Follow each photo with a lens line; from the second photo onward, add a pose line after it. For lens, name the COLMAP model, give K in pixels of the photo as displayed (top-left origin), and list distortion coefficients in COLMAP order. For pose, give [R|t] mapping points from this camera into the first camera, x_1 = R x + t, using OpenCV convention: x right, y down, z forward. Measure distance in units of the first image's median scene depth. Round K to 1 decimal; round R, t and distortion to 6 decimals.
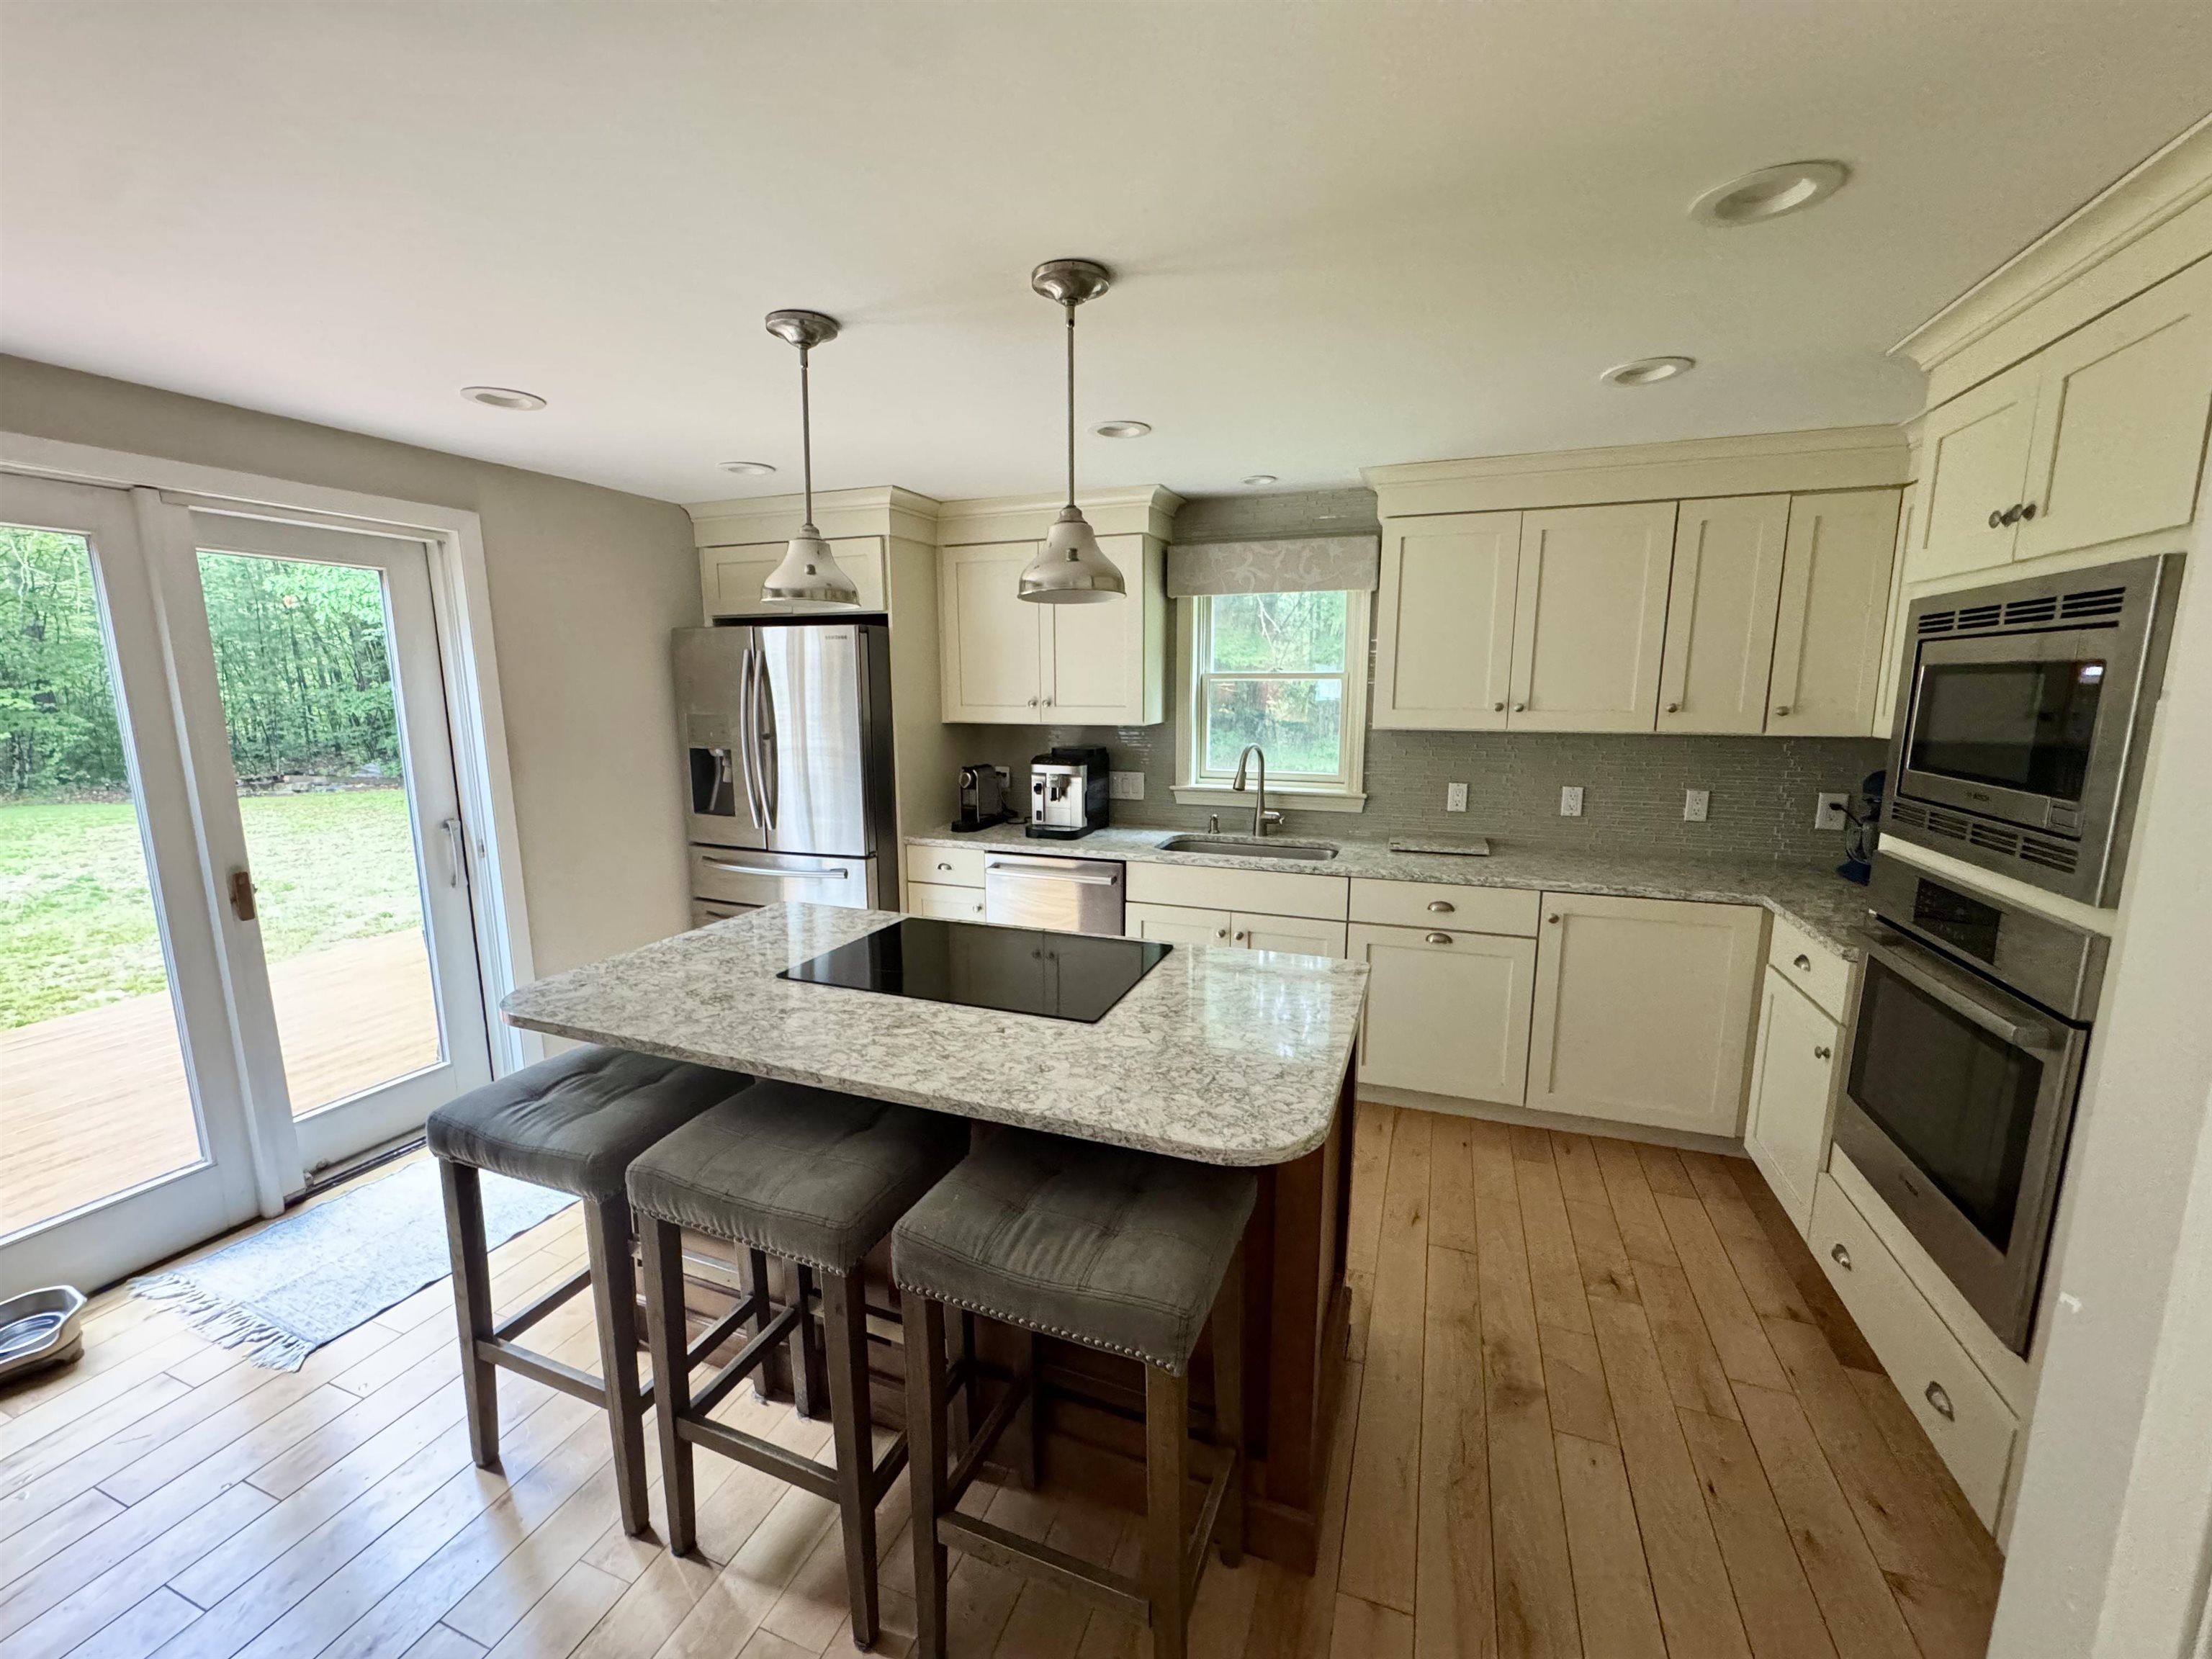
lens RADIAL K [[884.1, 0, 1106.5], [0, 884.1, 825.4], [0, 0, 1]] dist [-0.001393, -0.000350]
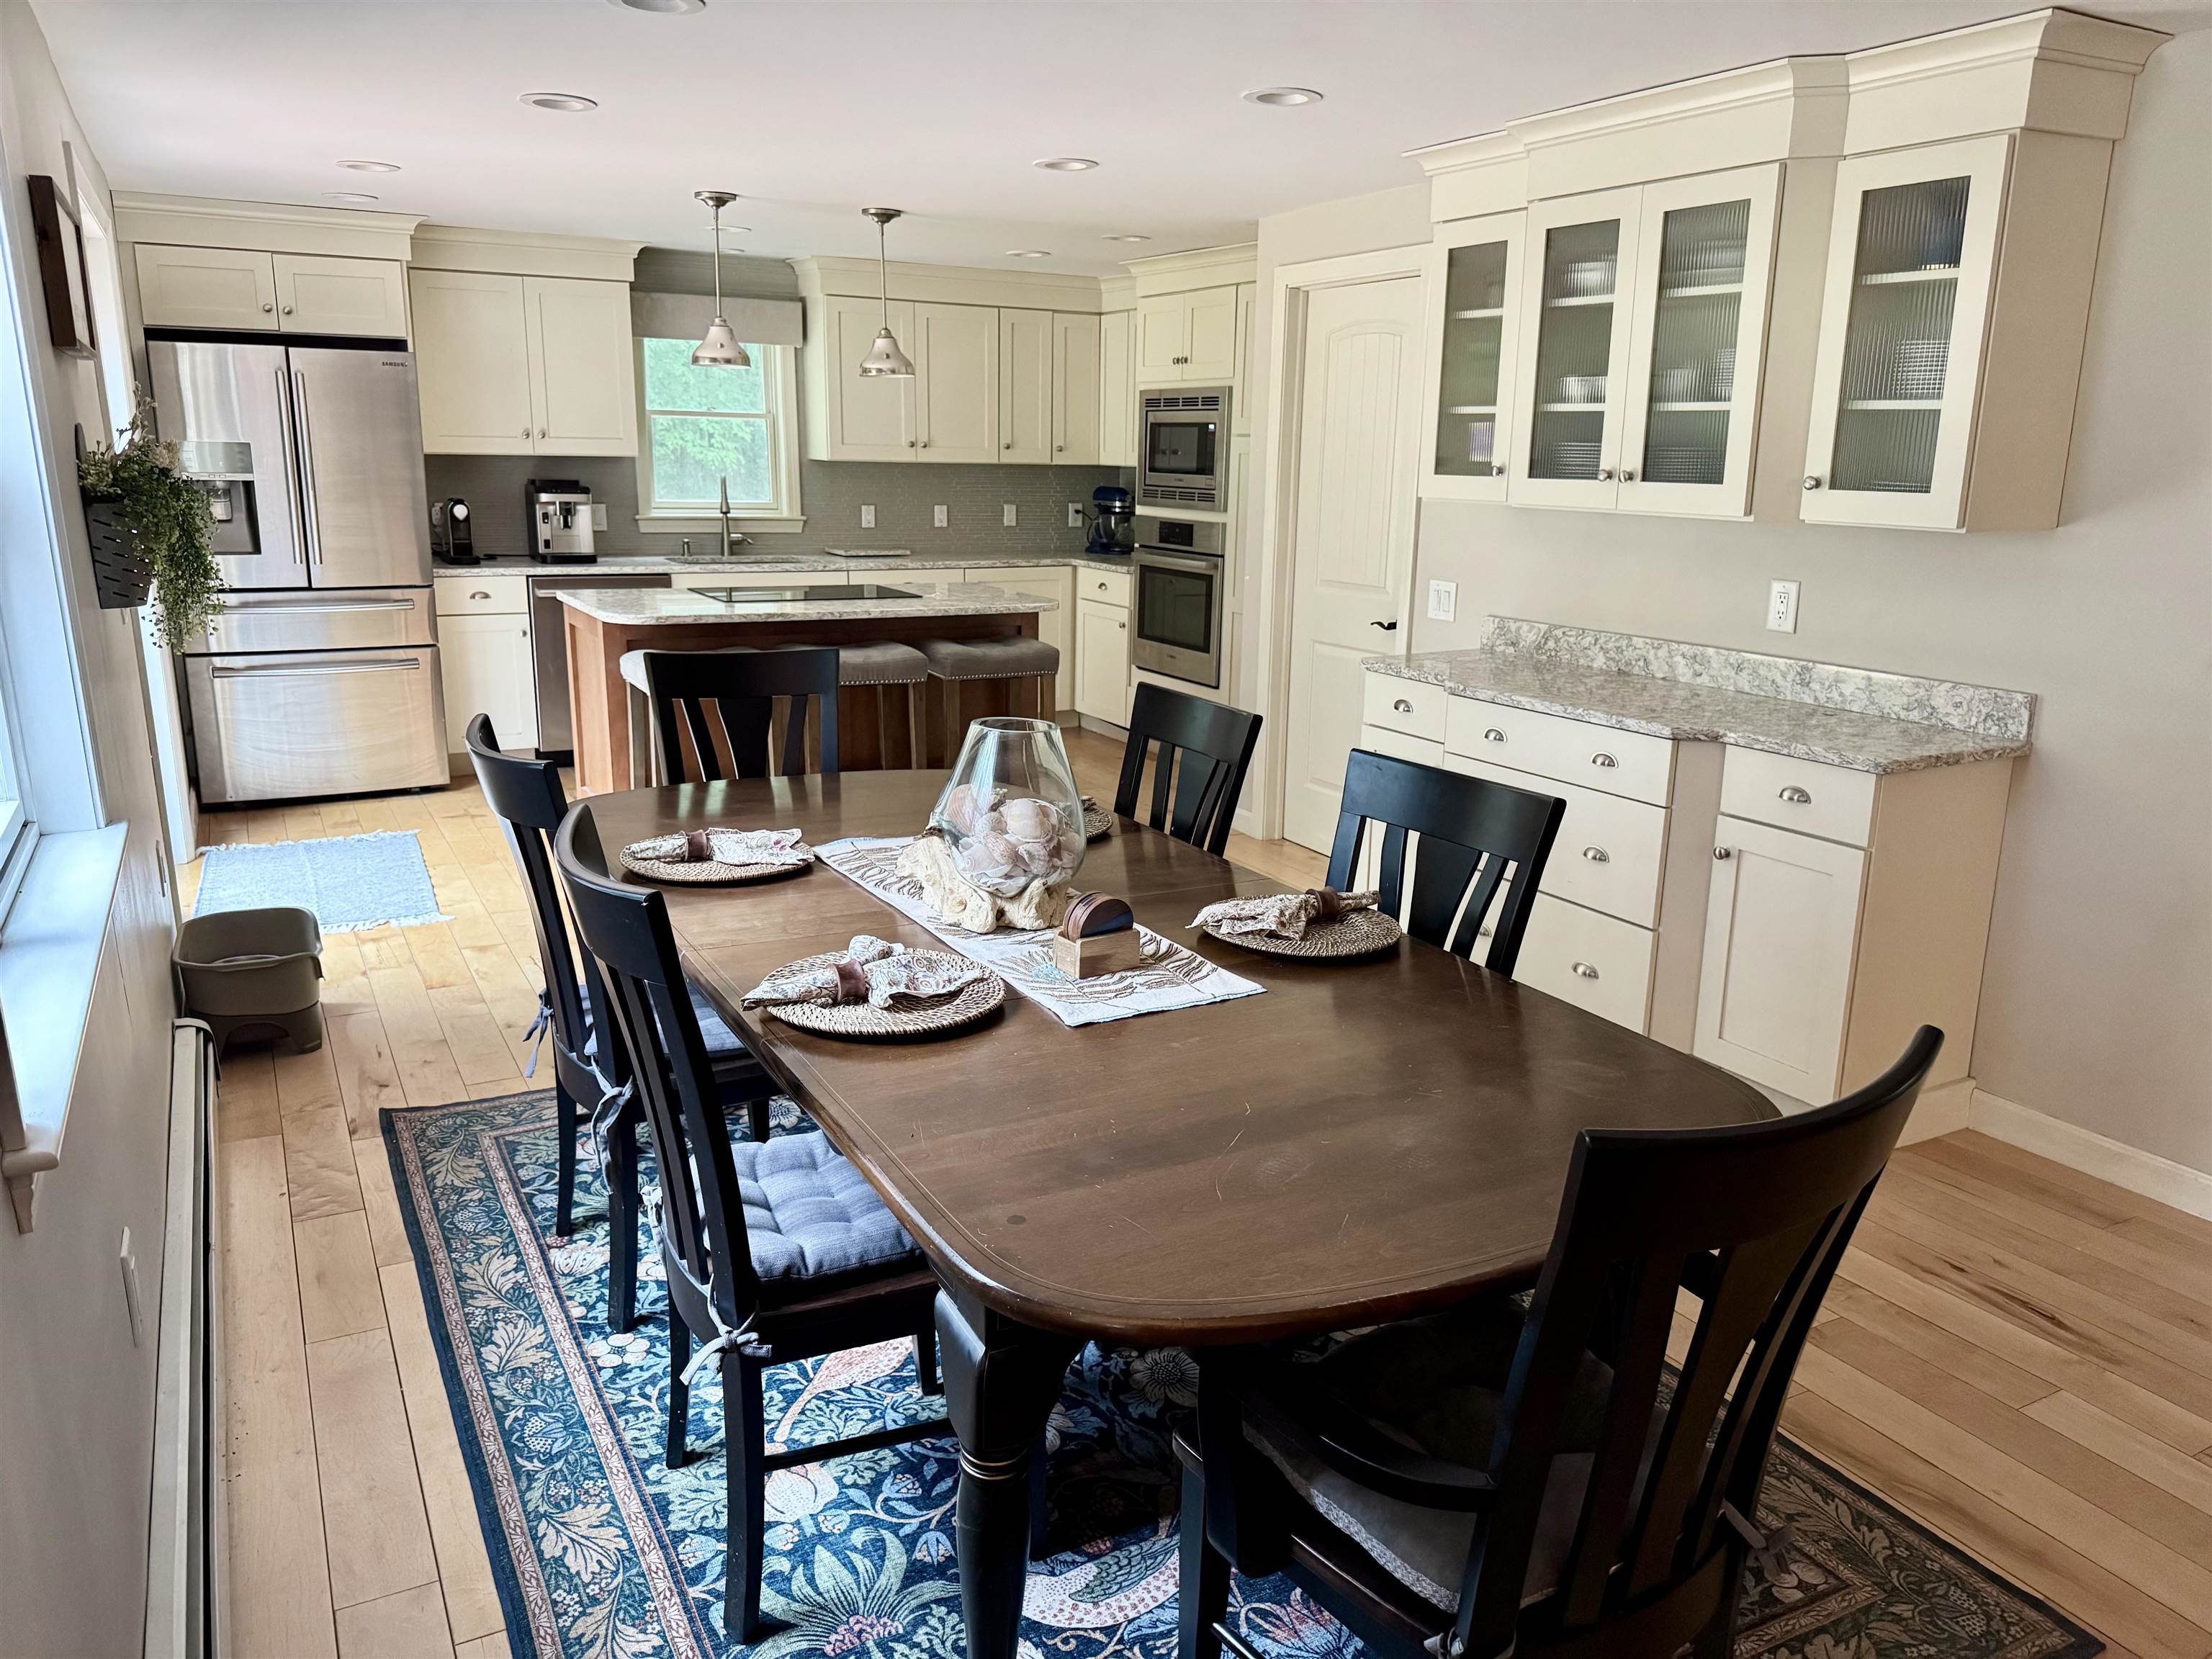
lens RADIAL K [[1550.1, 0, 1104.2], [0, 1550.1, 824.9], [0, 0, 1]] dist [0.064154, -0.008402]
pose [[0.649766, -0.165898, 0.741810, -1.296398], [0.100971, 0.986082, 0.132085, 0.167189], [-0.753399, -0.010923, 0.657473, -0.869081]]
